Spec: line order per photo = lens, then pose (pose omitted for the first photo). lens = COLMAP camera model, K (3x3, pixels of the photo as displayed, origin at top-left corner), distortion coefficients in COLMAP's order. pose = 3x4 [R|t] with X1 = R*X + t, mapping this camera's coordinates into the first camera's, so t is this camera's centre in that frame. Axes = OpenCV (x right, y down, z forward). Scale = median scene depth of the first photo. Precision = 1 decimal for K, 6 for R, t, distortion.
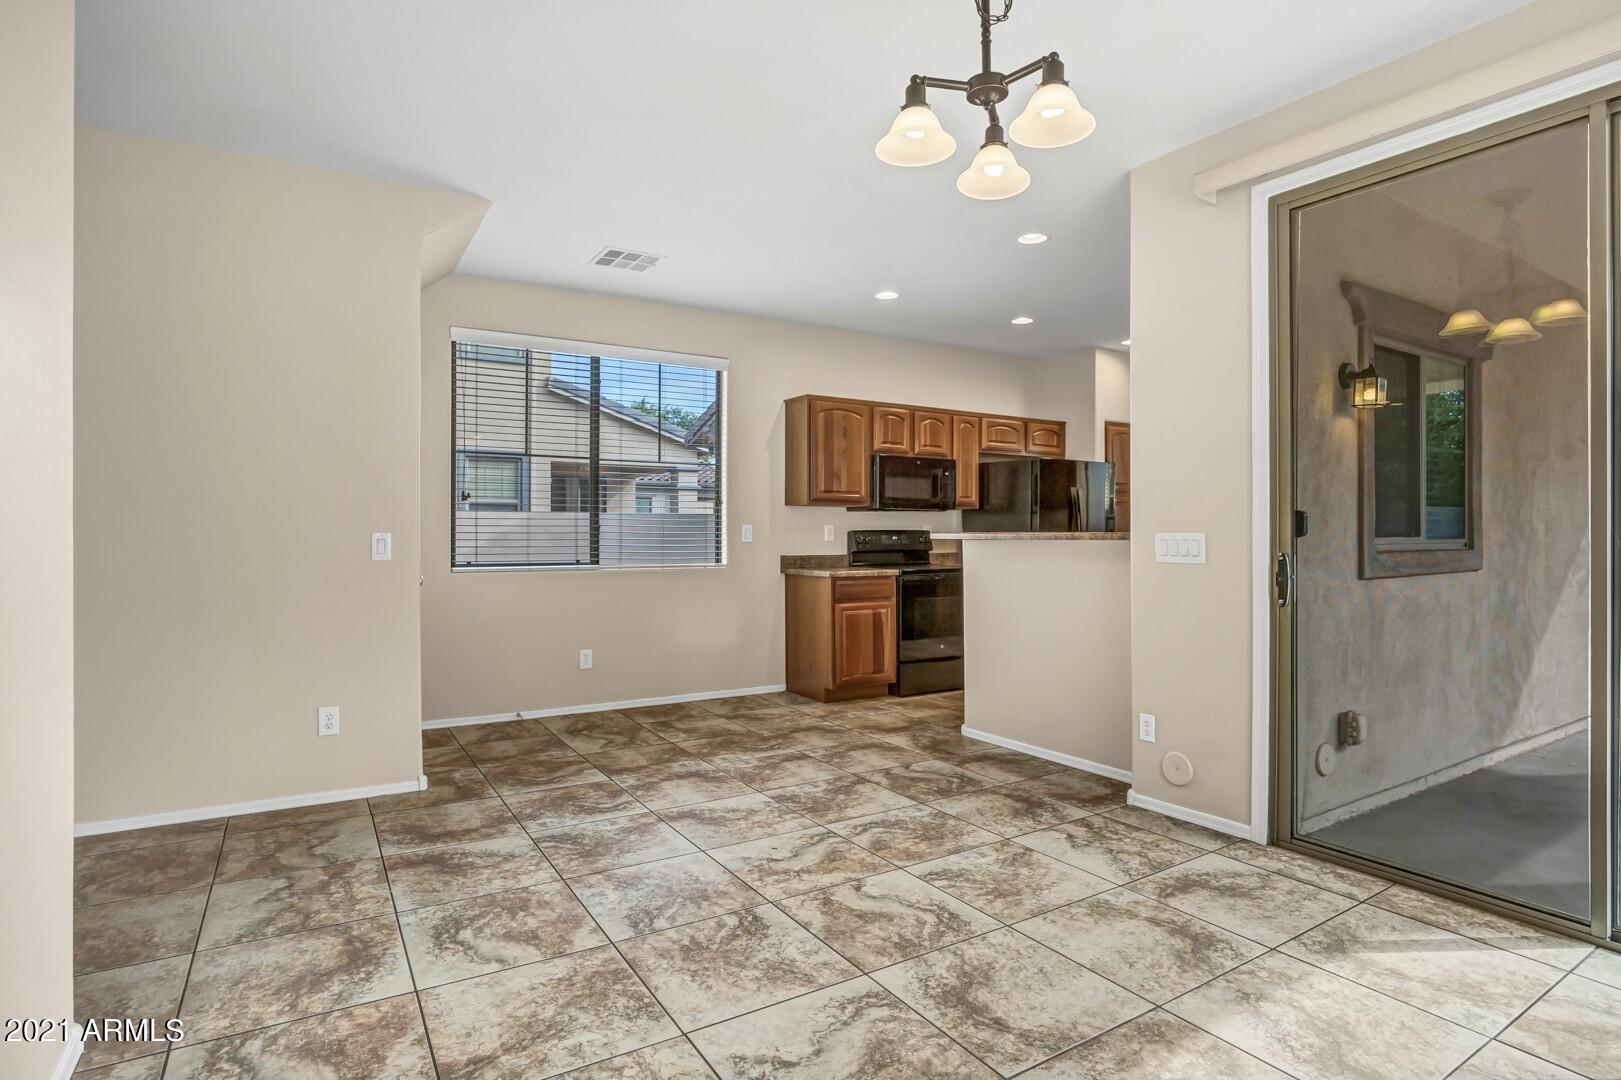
lens RADIAL K [[839.2, 0, 836.3], [0, 839.2, 532.2], [0, 0, 1]] dist [-0.038232, 0.001385]
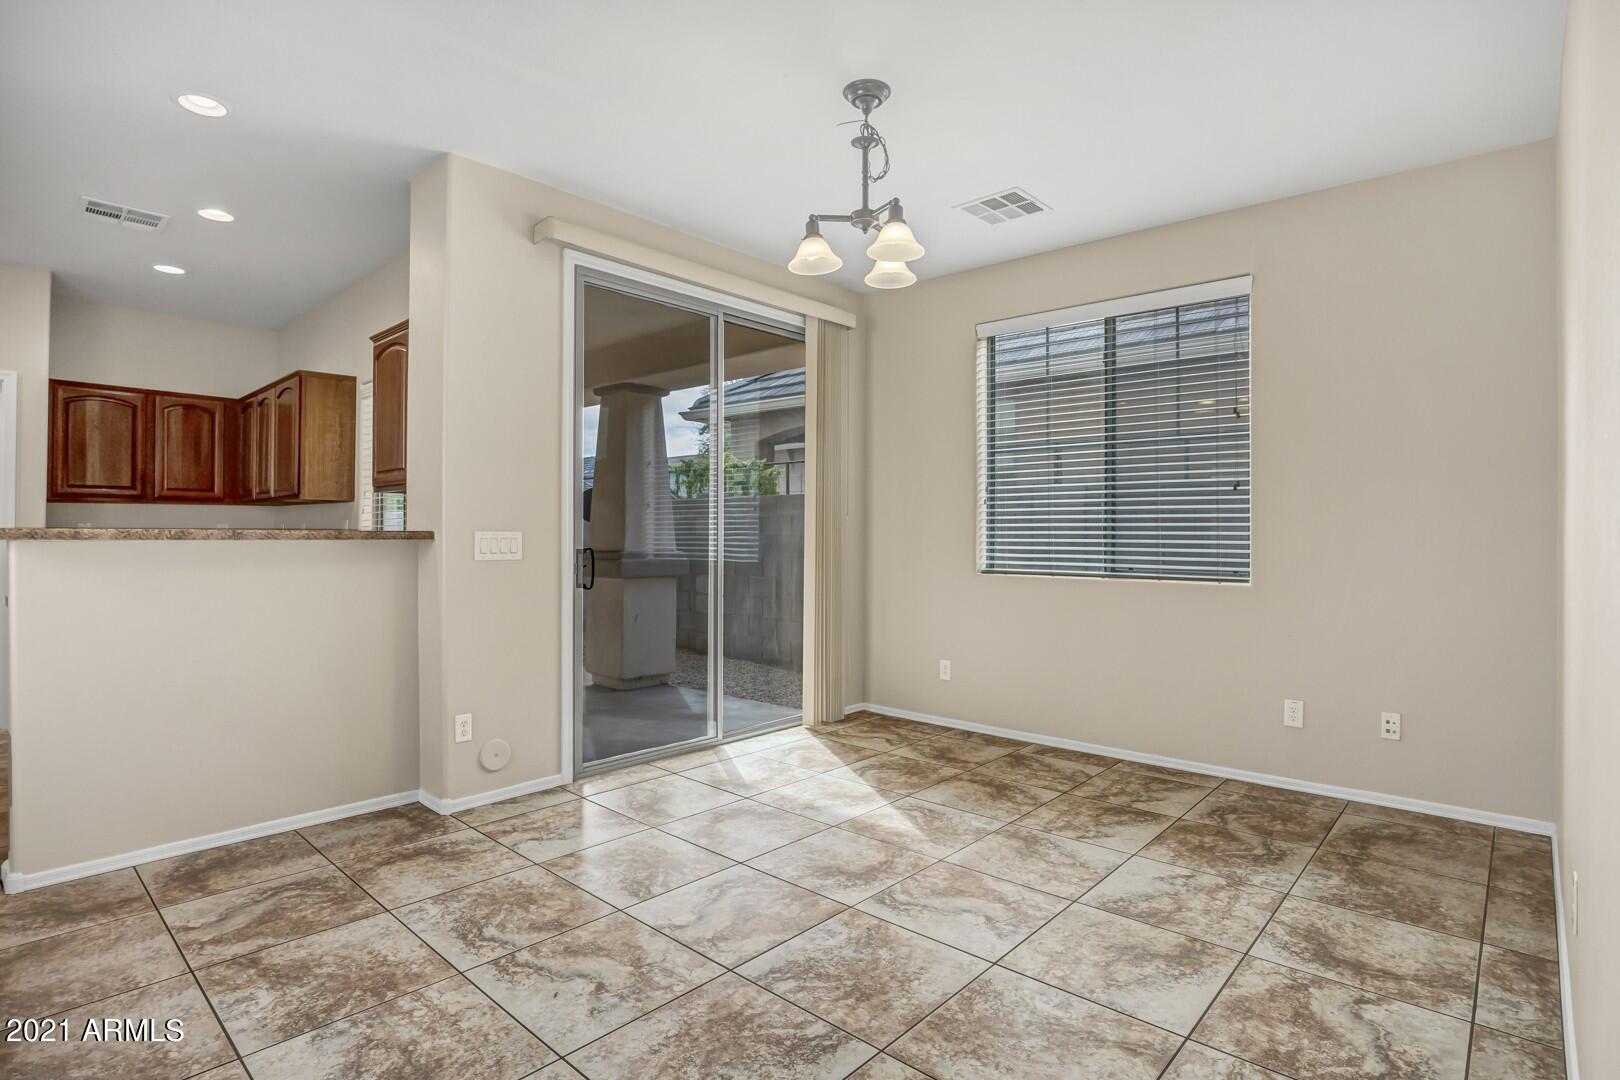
lens RADIAL K [[818.1, 0, 821.9], [0, 818.1, 531.2], [0, 0, 1]] dist [-0.039827, 0.001685]
pose [[-0.264487, 0.000673, 0.964389, -0.699302], [-0.007127, 0.999971, -0.002653, -0.000159], [-0.964363, -0.007575, -0.264474, 0.883019]]
